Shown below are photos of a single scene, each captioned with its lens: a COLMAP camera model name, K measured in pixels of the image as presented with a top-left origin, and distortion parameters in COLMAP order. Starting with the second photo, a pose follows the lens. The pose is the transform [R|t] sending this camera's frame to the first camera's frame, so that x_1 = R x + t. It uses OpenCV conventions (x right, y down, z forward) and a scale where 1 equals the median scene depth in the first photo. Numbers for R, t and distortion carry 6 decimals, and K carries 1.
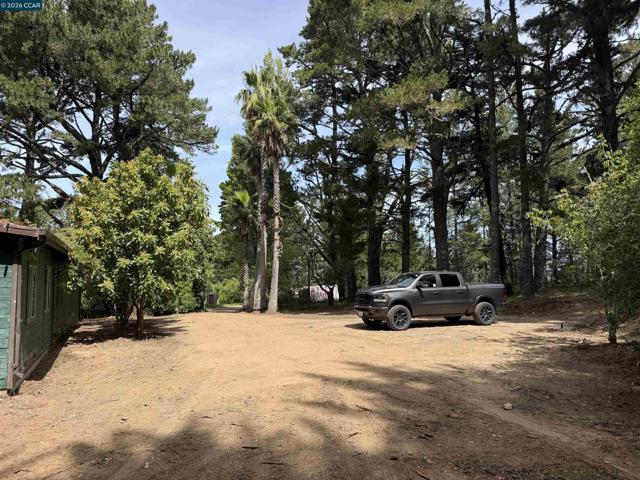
lens RADIAL K [[454.1, 0, 326.1], [0, 454.1, 247.3], [0, 0, 1]] dist [0.034770, -0.049458]
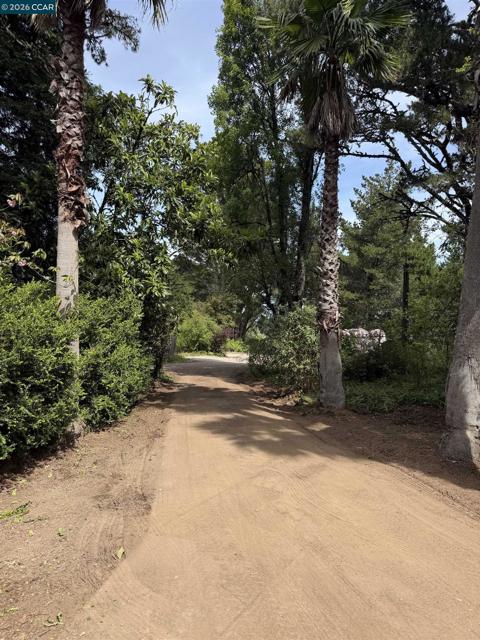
lens RADIAL K [[454.1, 0, 240.0], [0, 454.1, 319.1], [0, 0, 1]] dist [0.034770, -0.049458]
pose [[0.998937, 0.013703, -0.044005, -0.229963], [-0.010691, 0.997630, 0.067977, 0.068917], [0.044832, -0.067434, 0.996716, 0.753089]]
